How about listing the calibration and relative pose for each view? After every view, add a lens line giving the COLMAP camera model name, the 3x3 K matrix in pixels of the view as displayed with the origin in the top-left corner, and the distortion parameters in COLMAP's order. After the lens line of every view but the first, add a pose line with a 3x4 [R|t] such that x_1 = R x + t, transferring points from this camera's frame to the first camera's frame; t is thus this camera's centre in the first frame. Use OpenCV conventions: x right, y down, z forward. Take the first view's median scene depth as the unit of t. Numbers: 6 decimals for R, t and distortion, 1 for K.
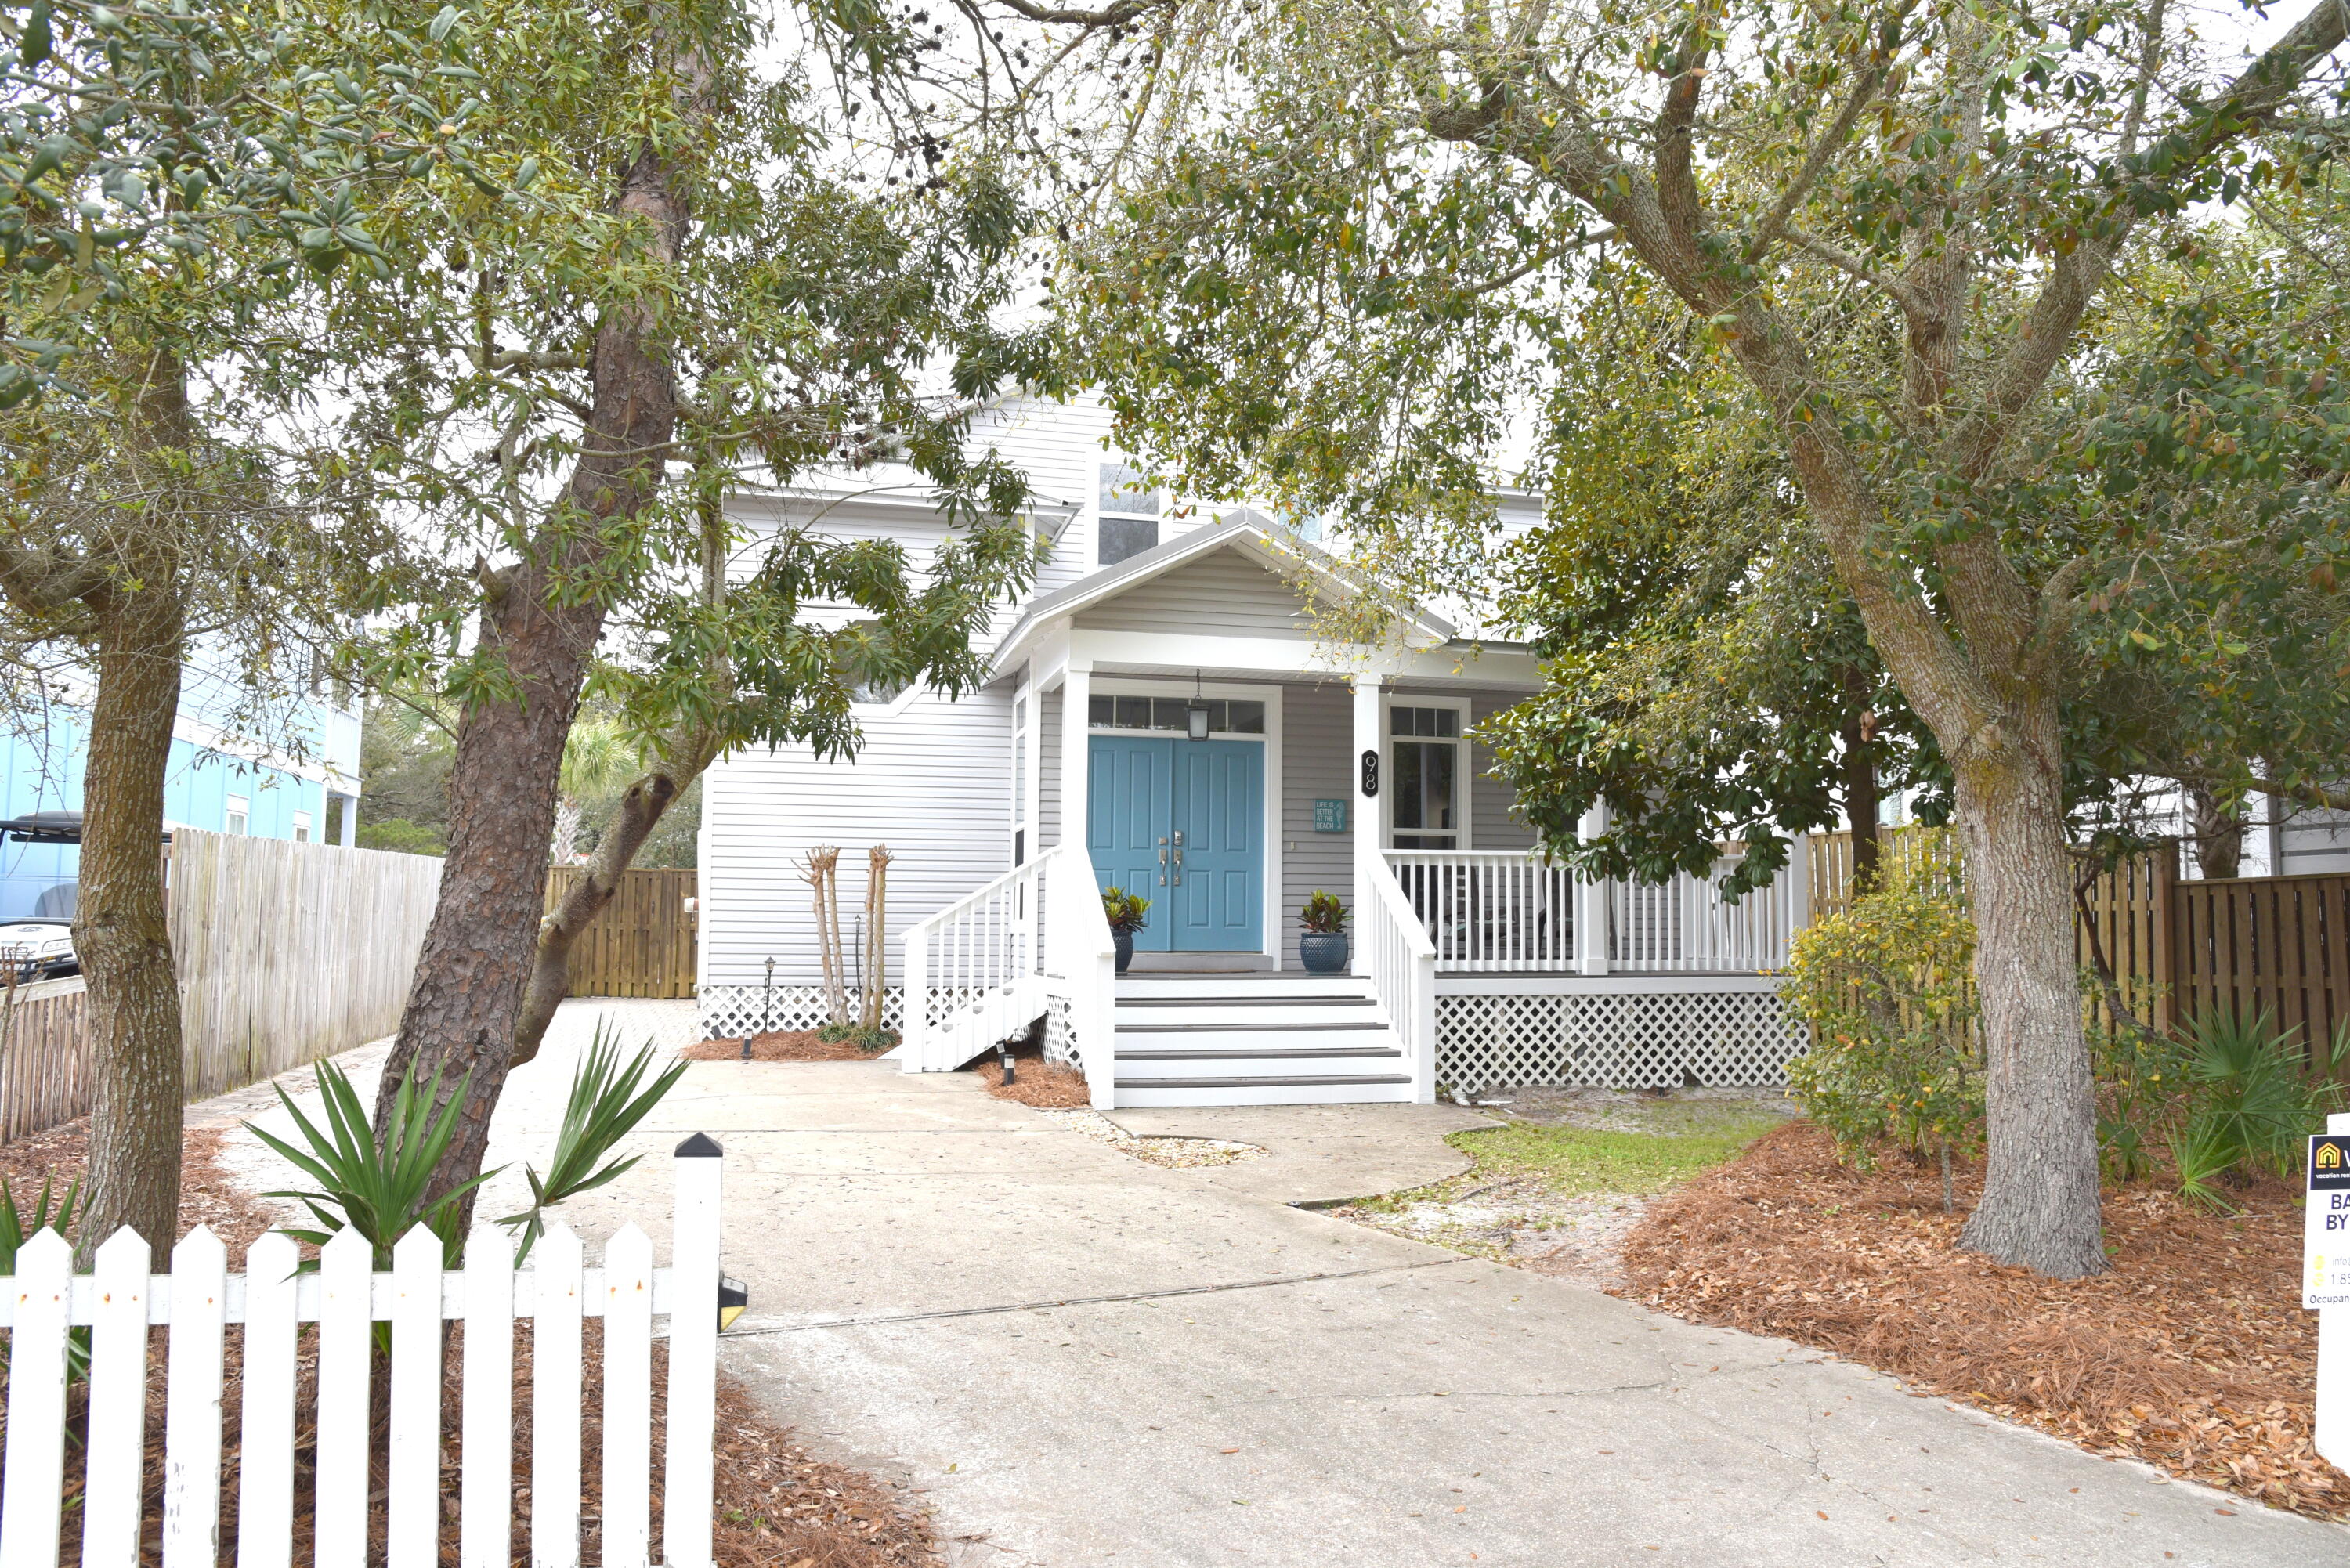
lens RADIAL K [[1636.0, 0, 1178.9], [0, 1636.0, 803.1], [0, 0, 1]] dist [-0.112224, 0.069256]
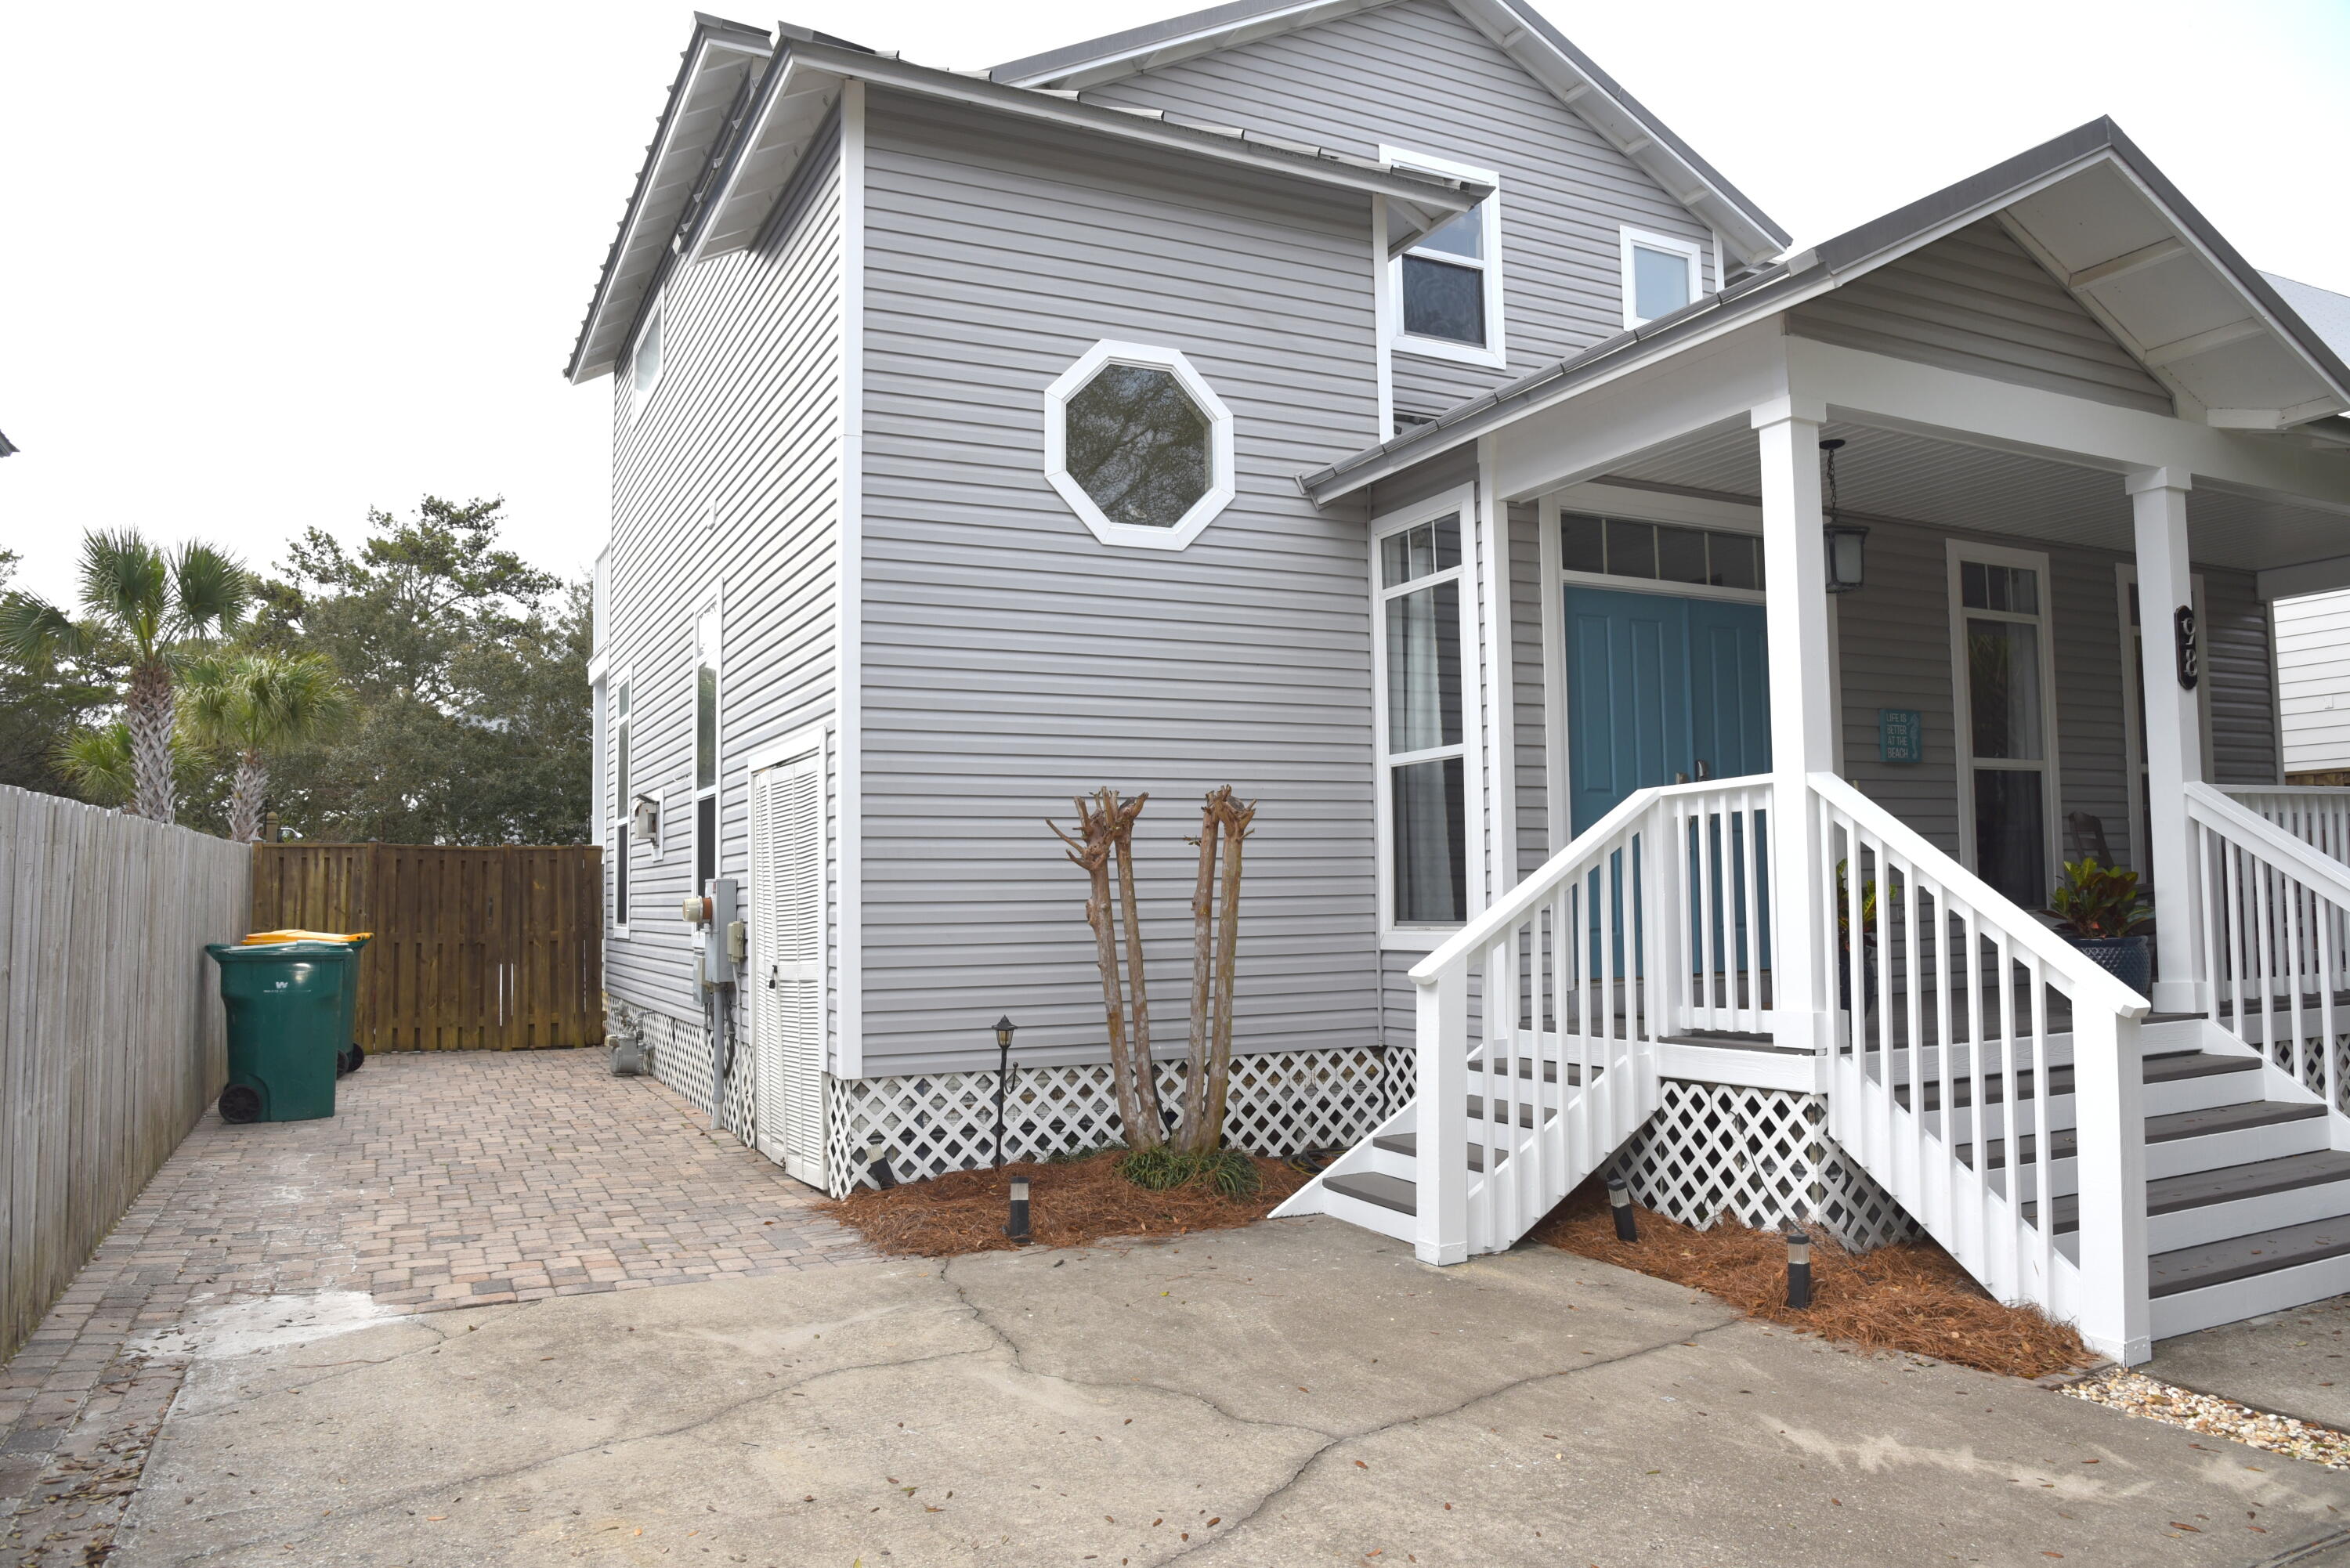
lens RADIAL K [[1636.0, 0, 1178.9], [0, 1636.0, 803.1], [0, 0, 1]] dist [-0.112224, 0.069256]
pose [[0.977708, -0.010092, 0.209727, -0.299690], [0.006913, 0.999850, 0.015885, 0.021658], [-0.209856, -0.014081, 0.977631, 0.497983]]
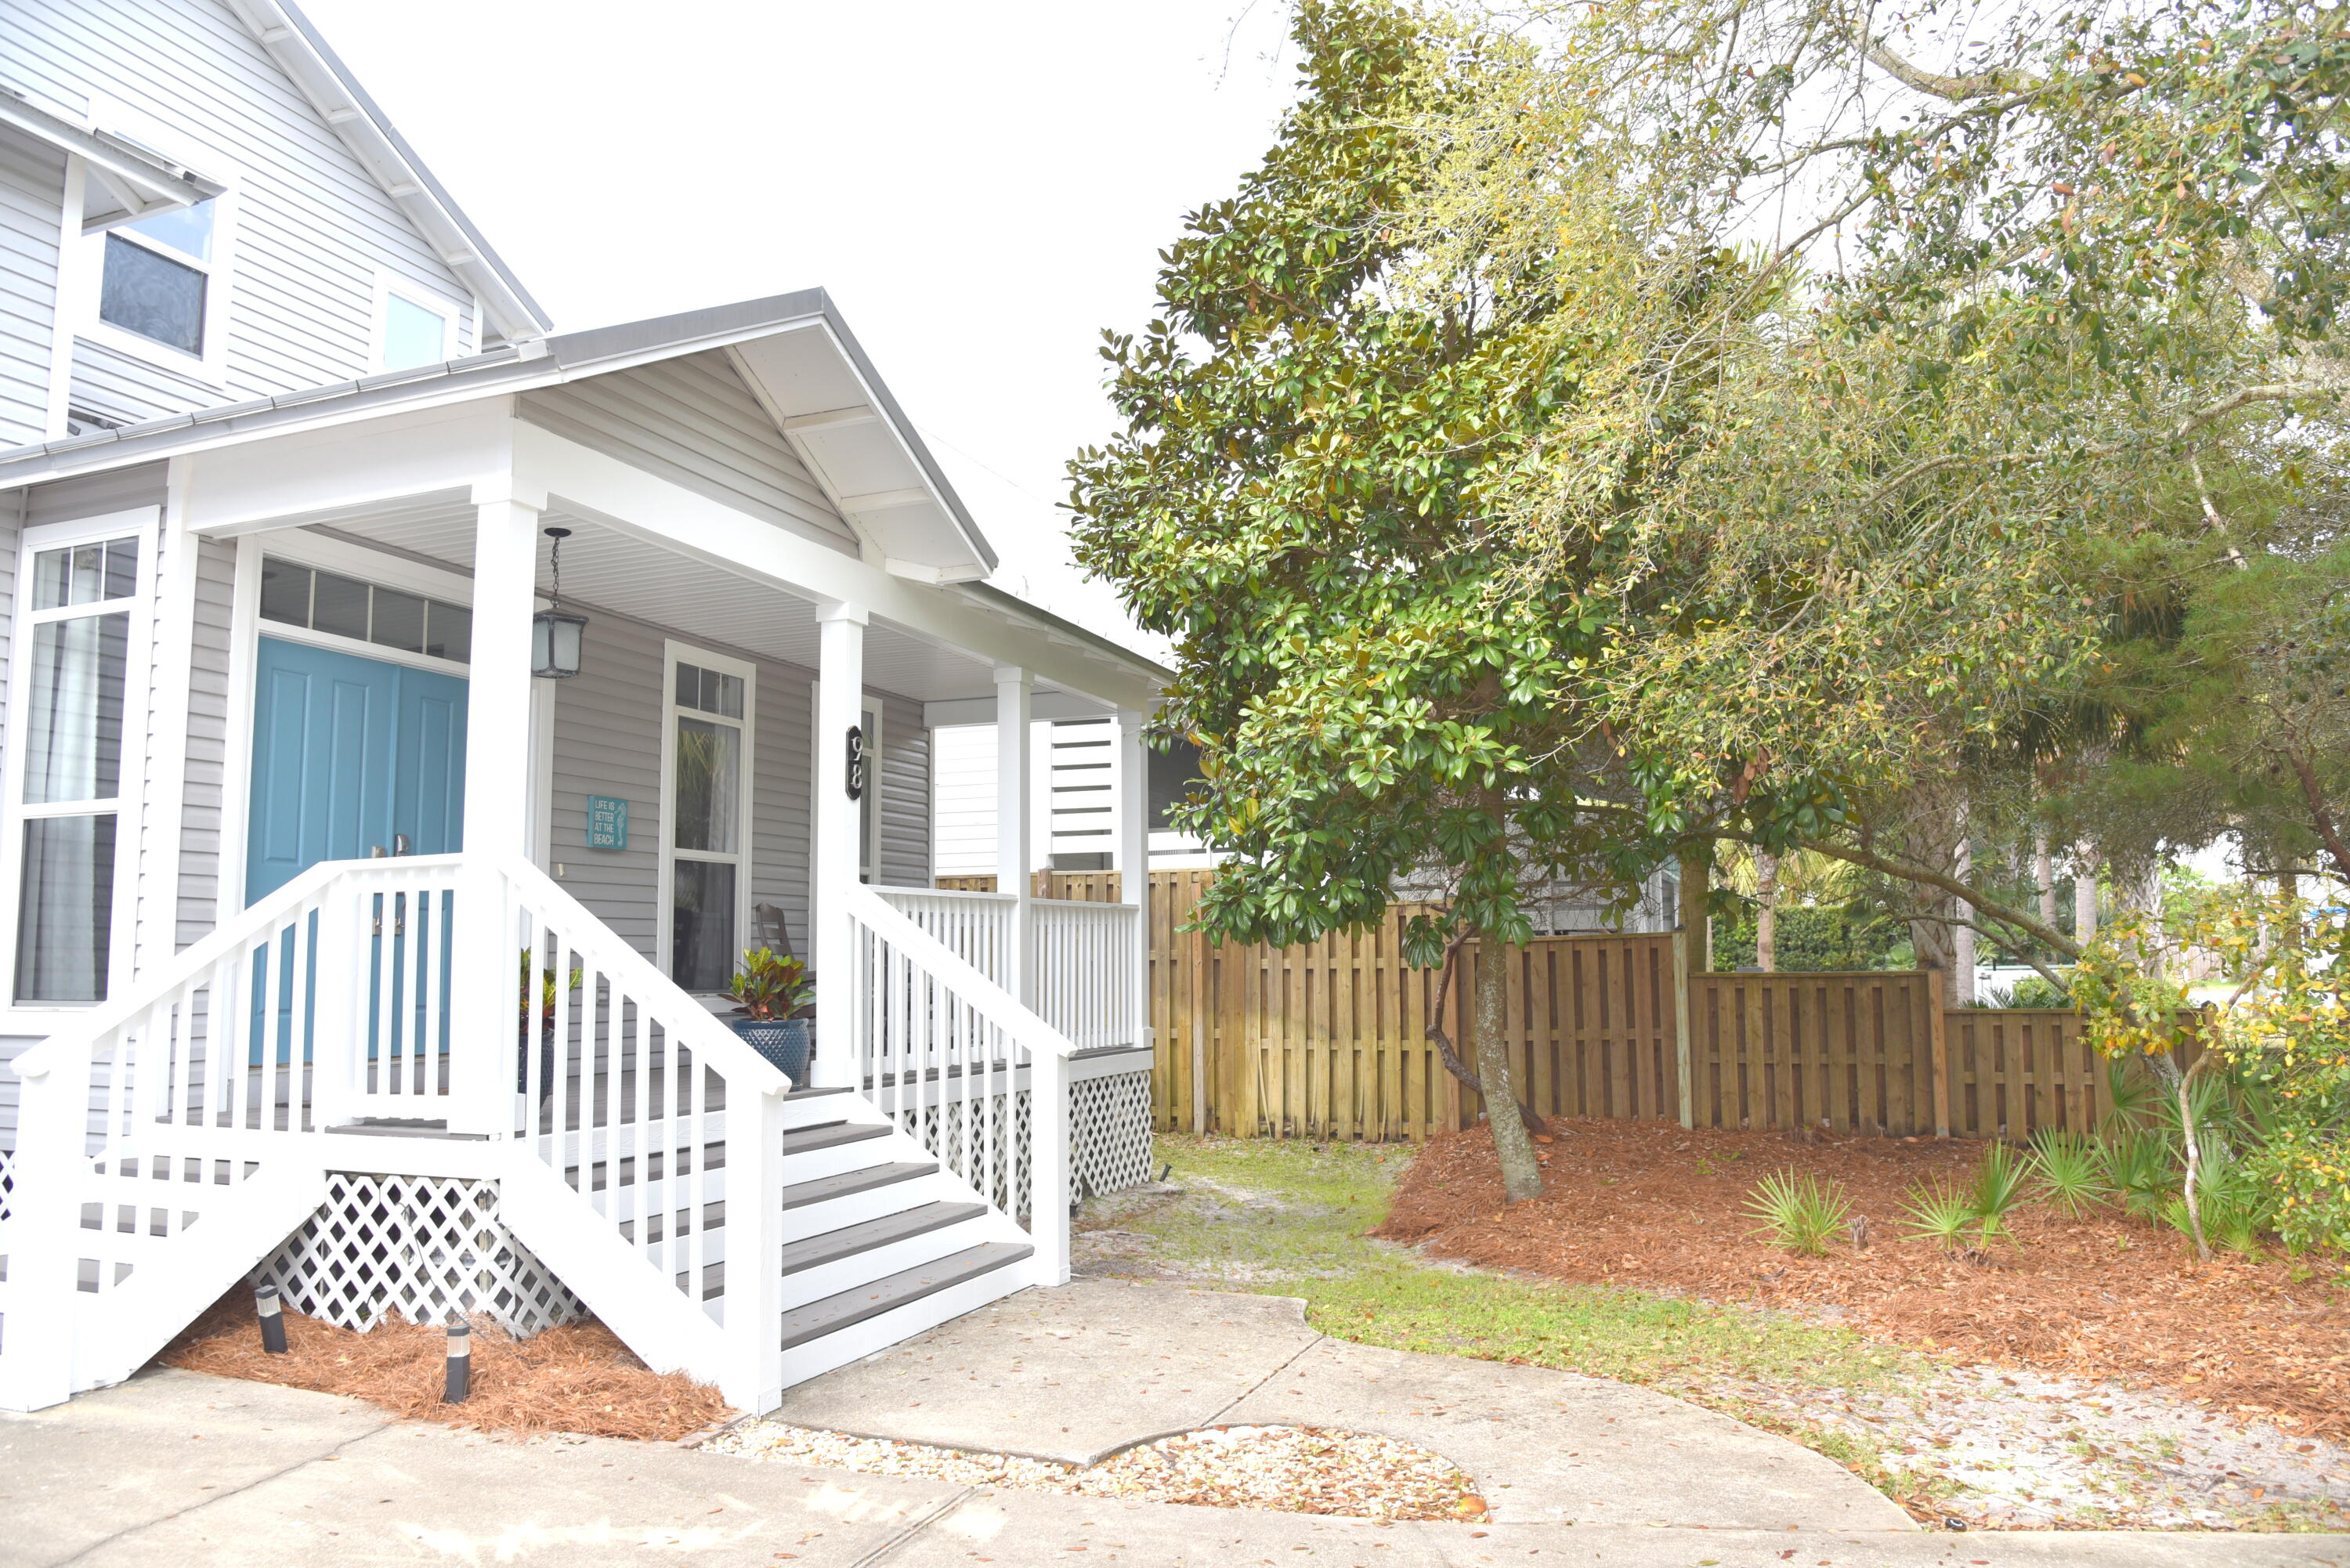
lens RADIAL K [[1636.0, 0, 1178.9], [0, 1636.0, 803.1], [0, 0, 1]] dist [-0.112224, 0.069256]
pose [[0.573079, 0.068587, 0.816625, -0.291842], [-0.048972, 0.997577, -0.049418, 0.020191], [-0.818035, -0.011671, 0.575050, 0.490532]]
